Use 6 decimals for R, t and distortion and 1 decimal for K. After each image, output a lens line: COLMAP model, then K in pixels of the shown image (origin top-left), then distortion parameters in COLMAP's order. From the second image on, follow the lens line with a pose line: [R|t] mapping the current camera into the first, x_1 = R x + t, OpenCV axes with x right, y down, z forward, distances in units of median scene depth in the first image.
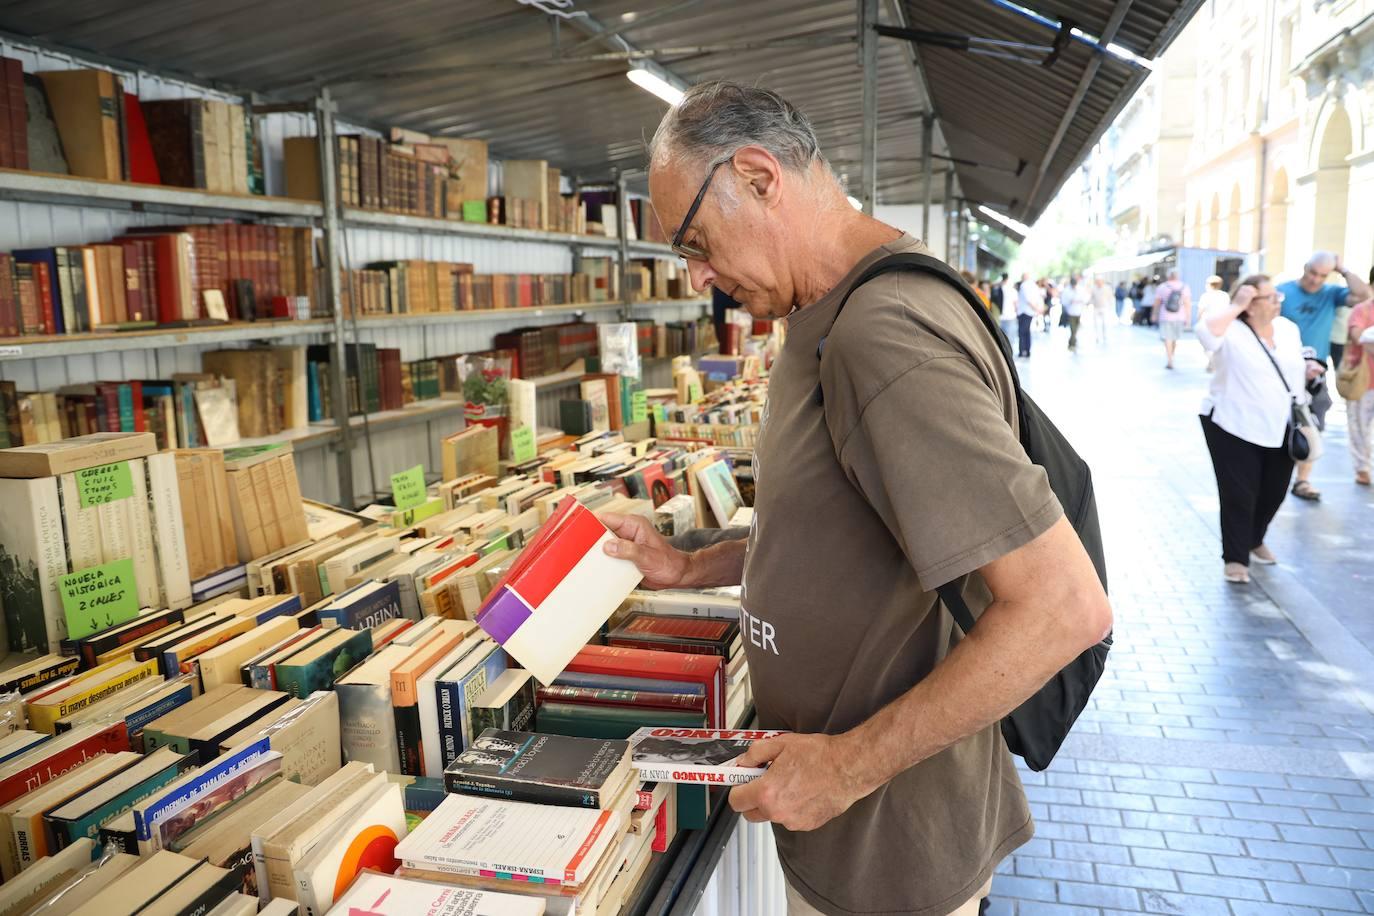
lens RADIAL K [[996.0, 0, 687.0], [0, 996.0, 458.0], [0, 0, 1]] dist [-0.085427, 0.081766]
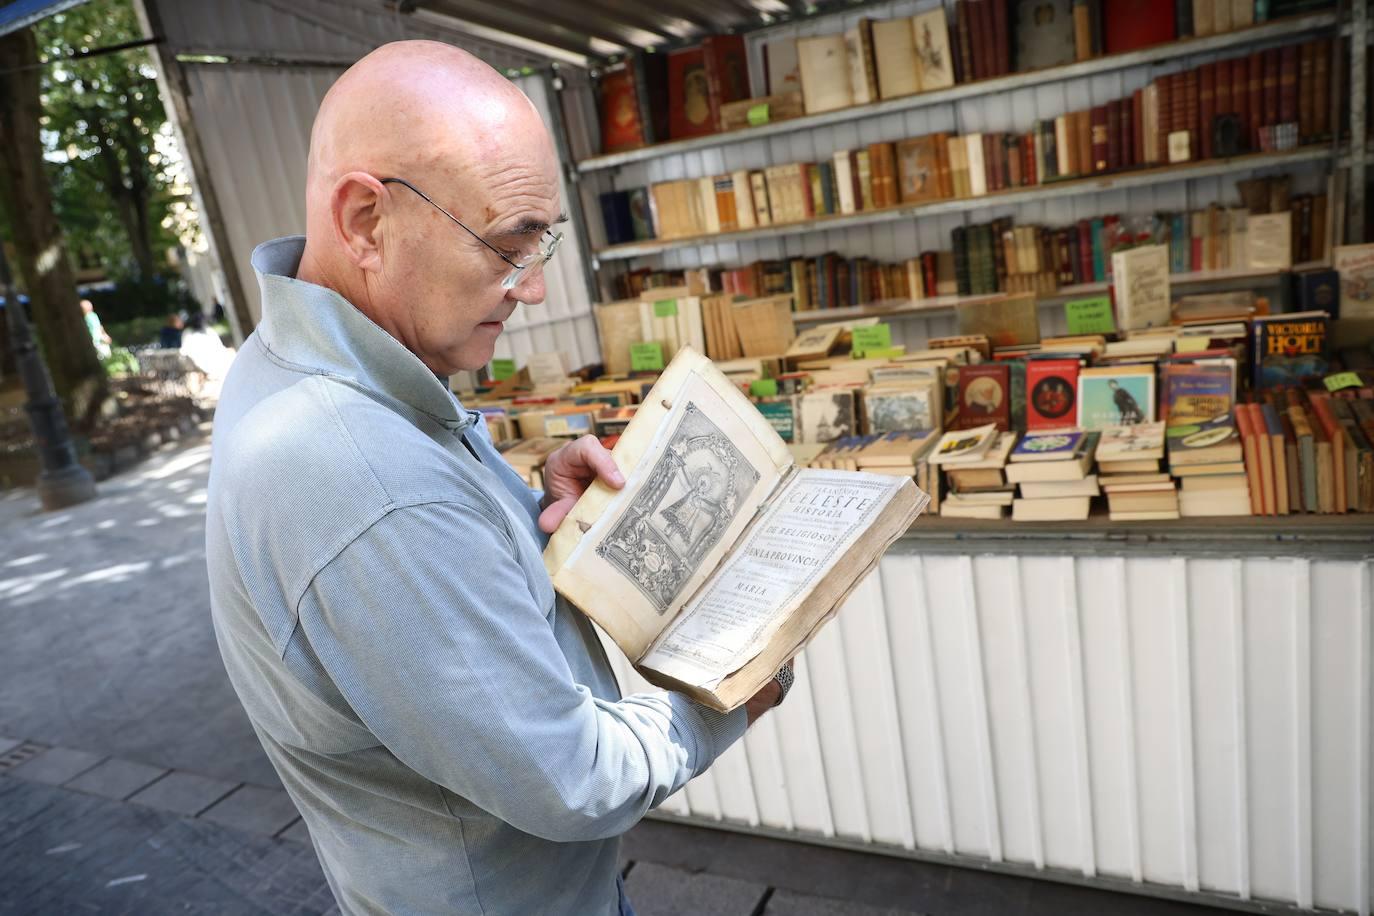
lens RADIAL K [[996.0, 0, 687.0], [0, 996.0, 458.0], [0, 0, 1]] dist [-0.085427, 0.081766]
pose [[-0.171783, 0.300110, -0.938309, 0.822626], [0.004060, 0.952676, 0.303962, -0.171523], [0.985126, 0.048406, -0.164872, 0.705993]]
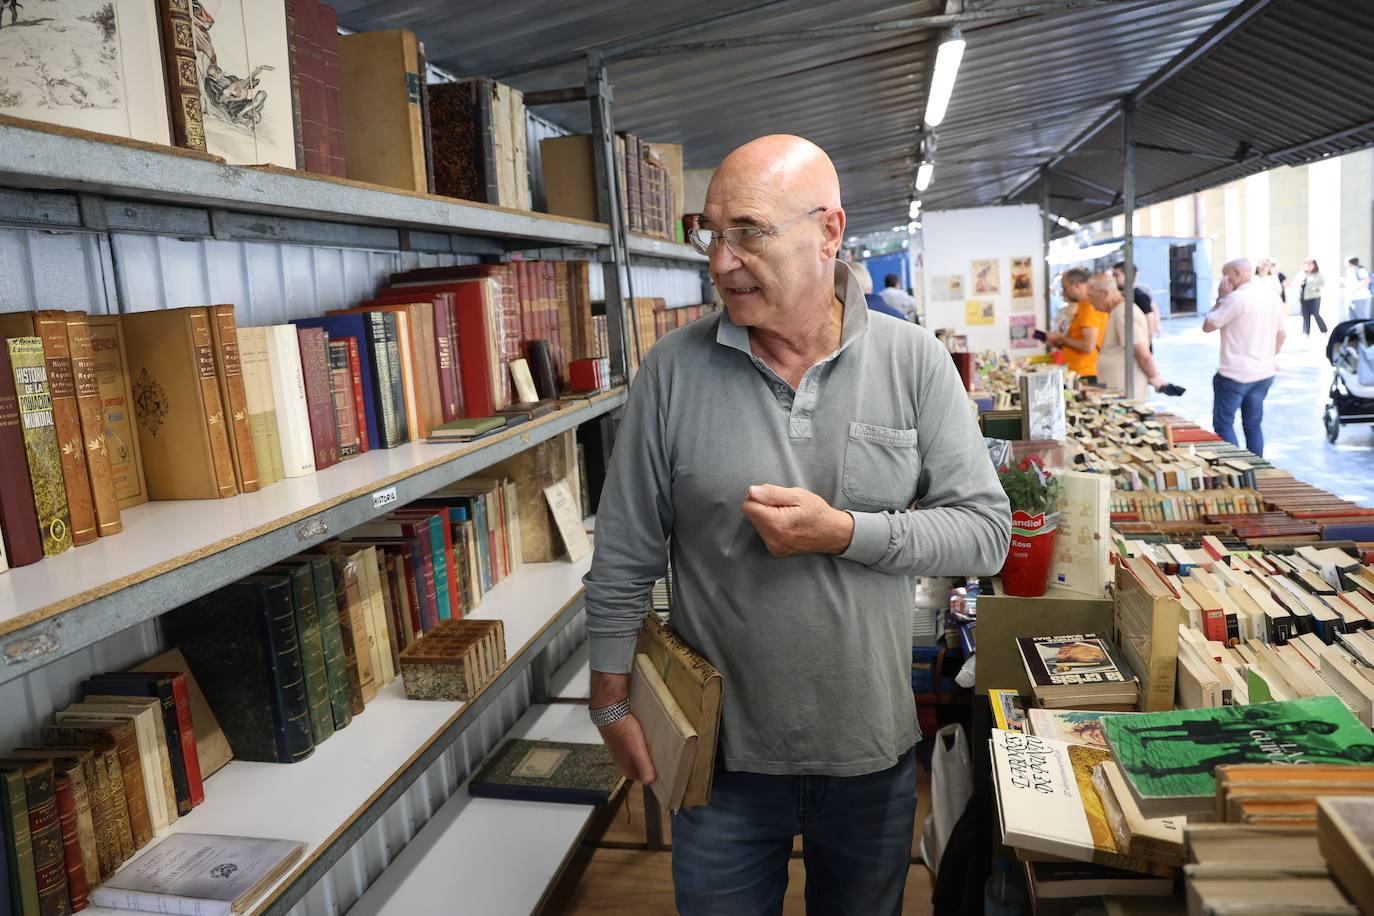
lens RADIAL K [[996.0, 0, 687.0], [0, 996.0, 458.0], [0, 0, 1]] dist [-0.085427, 0.081766]
pose [[0.994011, -0.069486, 0.084343, -0.467996], [0.070861, 0.997396, -0.013412, -0.093310], [-0.083191, 0.019308, 0.996347, 0.334409]]
